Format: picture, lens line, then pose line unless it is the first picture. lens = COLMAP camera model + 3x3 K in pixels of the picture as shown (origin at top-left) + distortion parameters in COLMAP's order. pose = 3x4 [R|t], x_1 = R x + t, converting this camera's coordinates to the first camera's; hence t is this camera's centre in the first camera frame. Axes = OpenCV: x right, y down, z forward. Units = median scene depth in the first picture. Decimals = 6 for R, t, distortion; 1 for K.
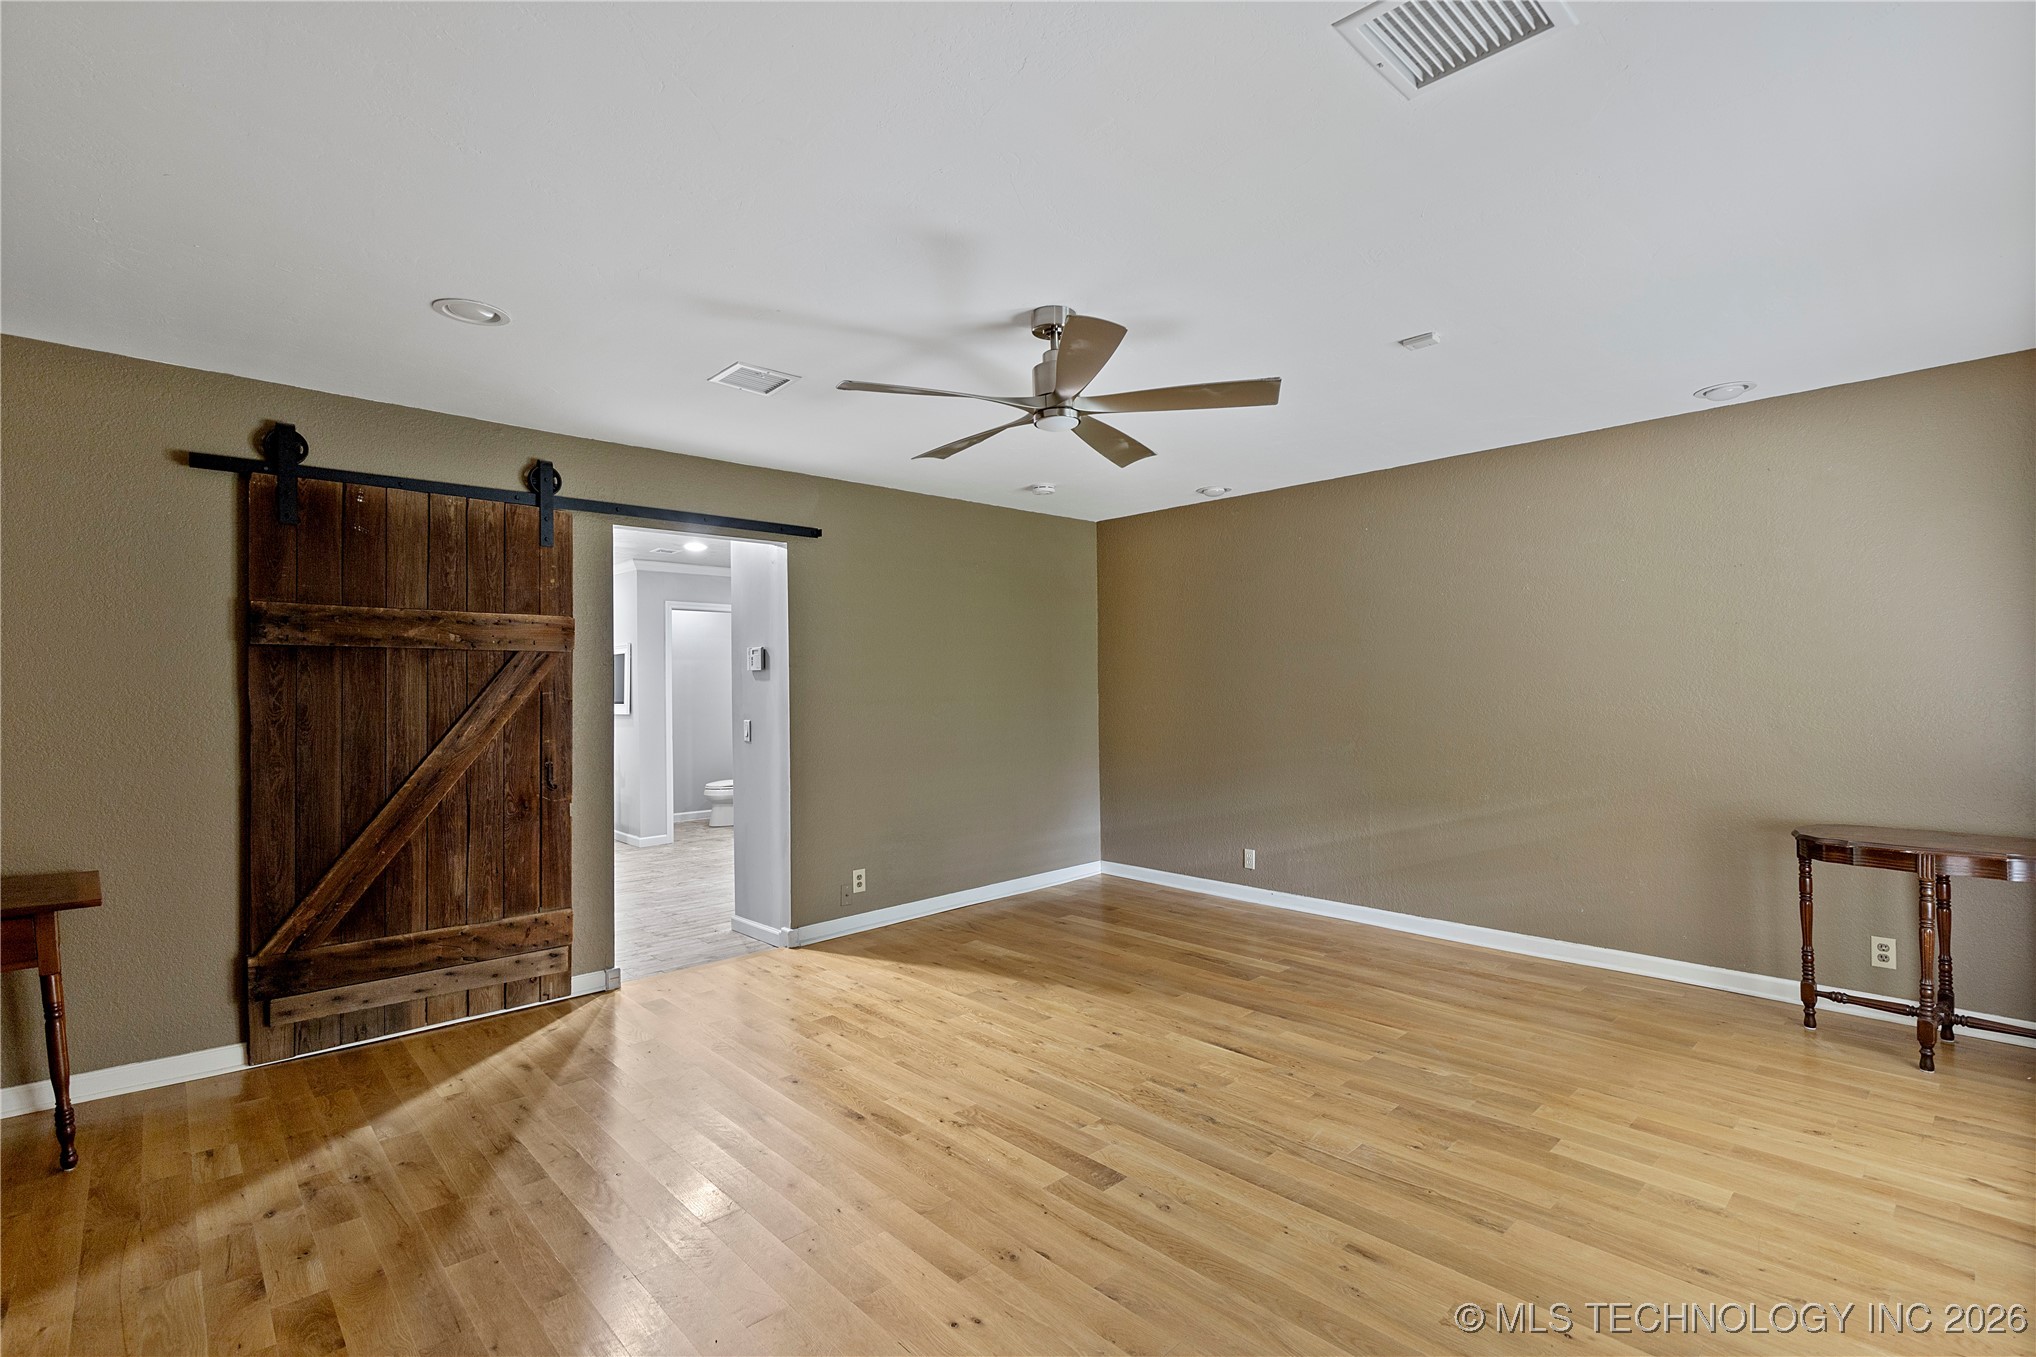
lens RADIAL K [[940.6, 0, 1018.5], [0, 940.6, 679.7], [0, 0, 1]] dist [0.005004, 0.000380]
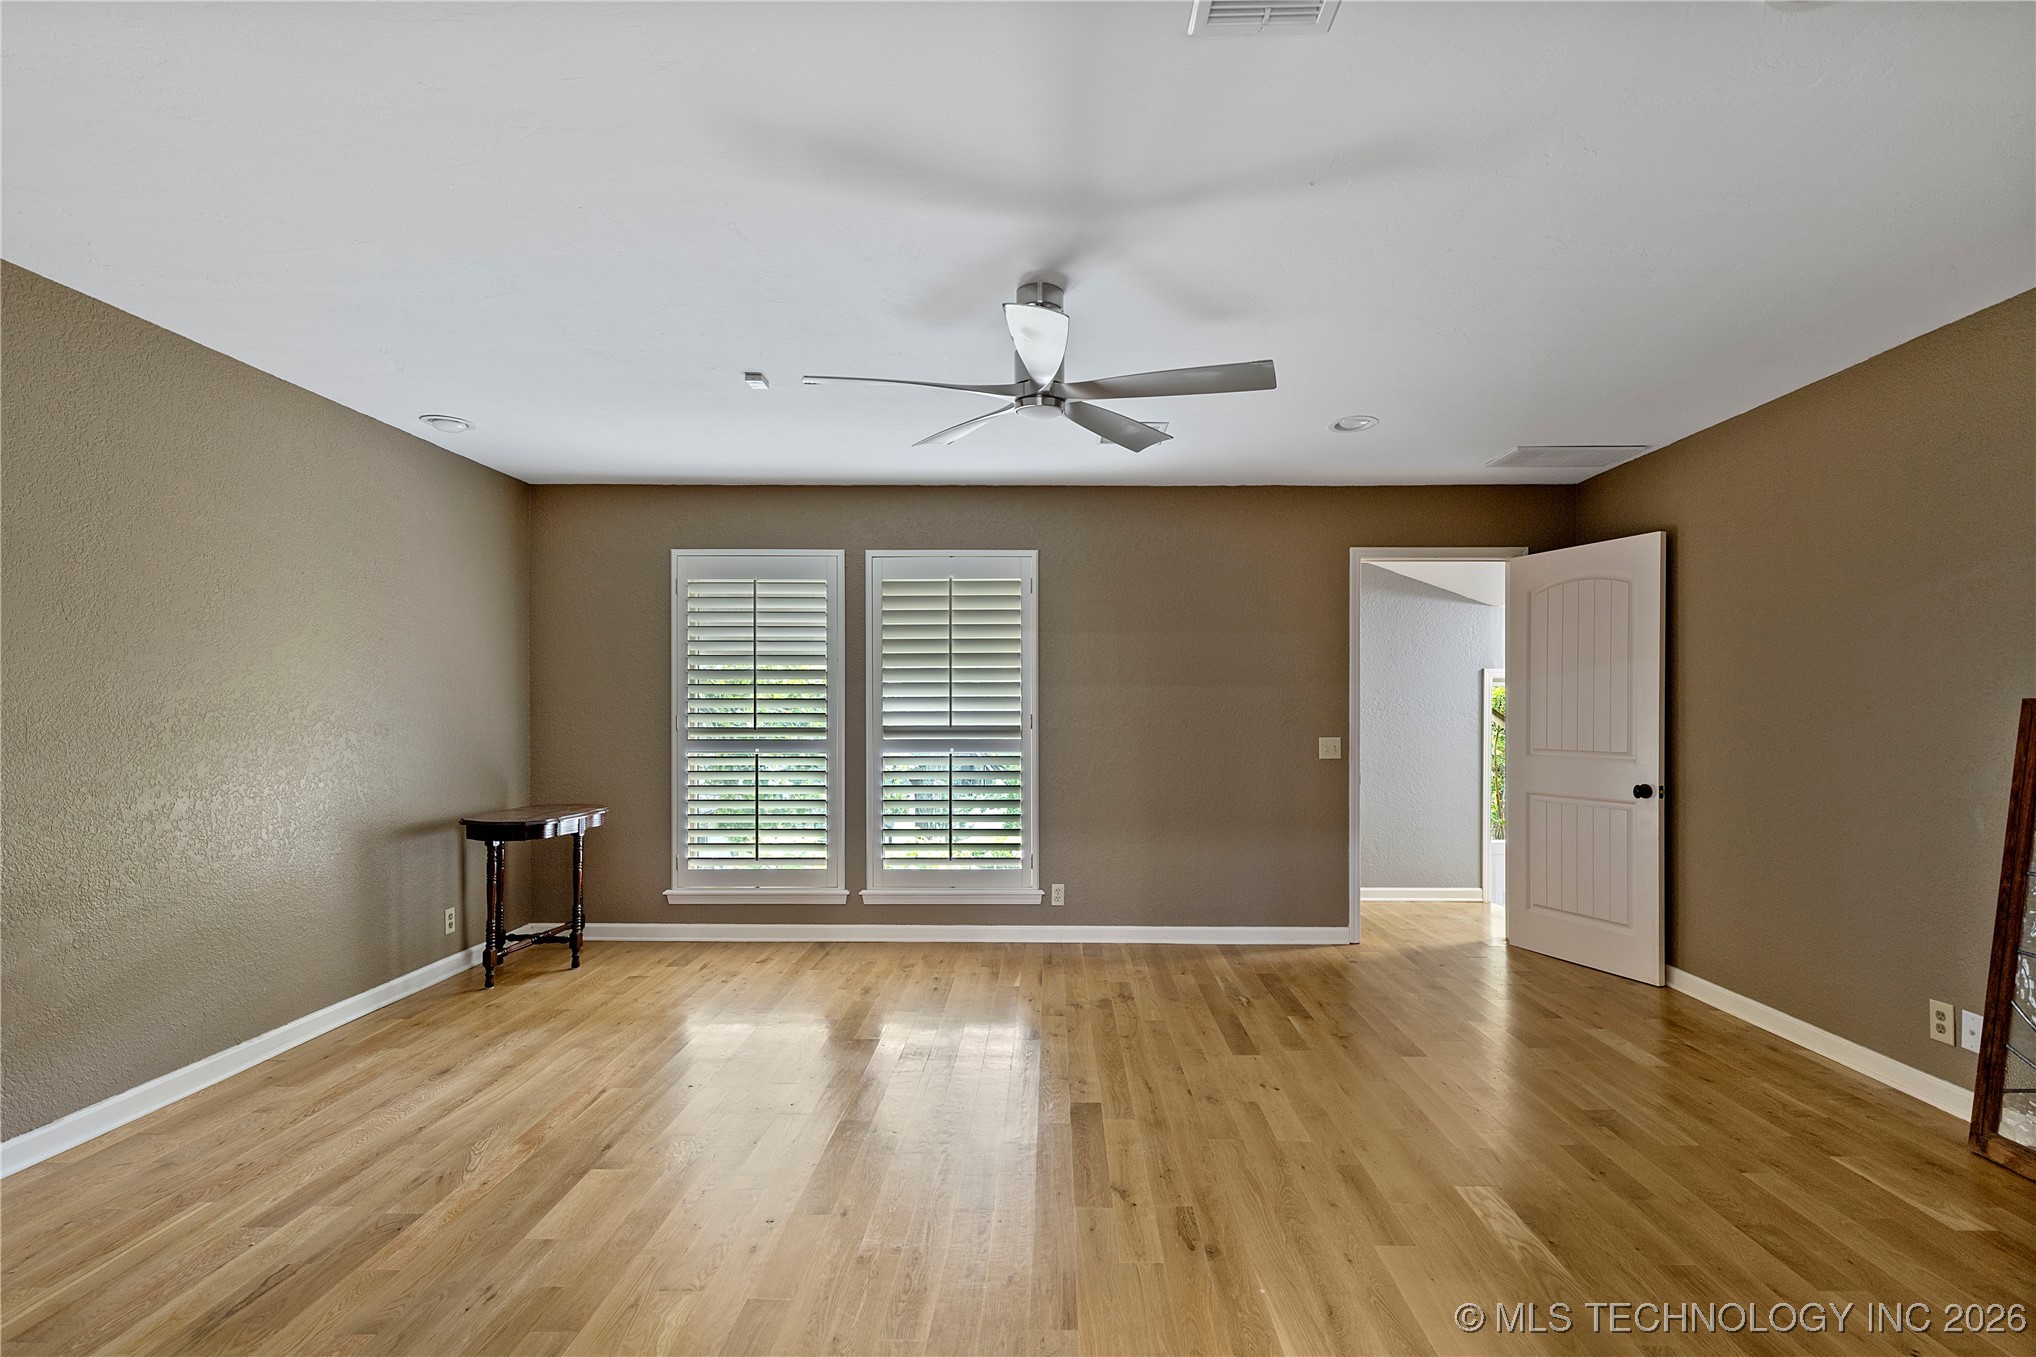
lens RADIAL K [[940.6, 0, 1026.5], [0, 940.6, 721.0], [0, 0, 1]] dist [0.005004, 0.000380]
pose [[-0.717845, 0.000680, 0.696203, -0.484095], [0.004195, 0.999986, 0.003348, 0.024345], [-0.696190, 0.005324, -0.717838, 1.344395]]
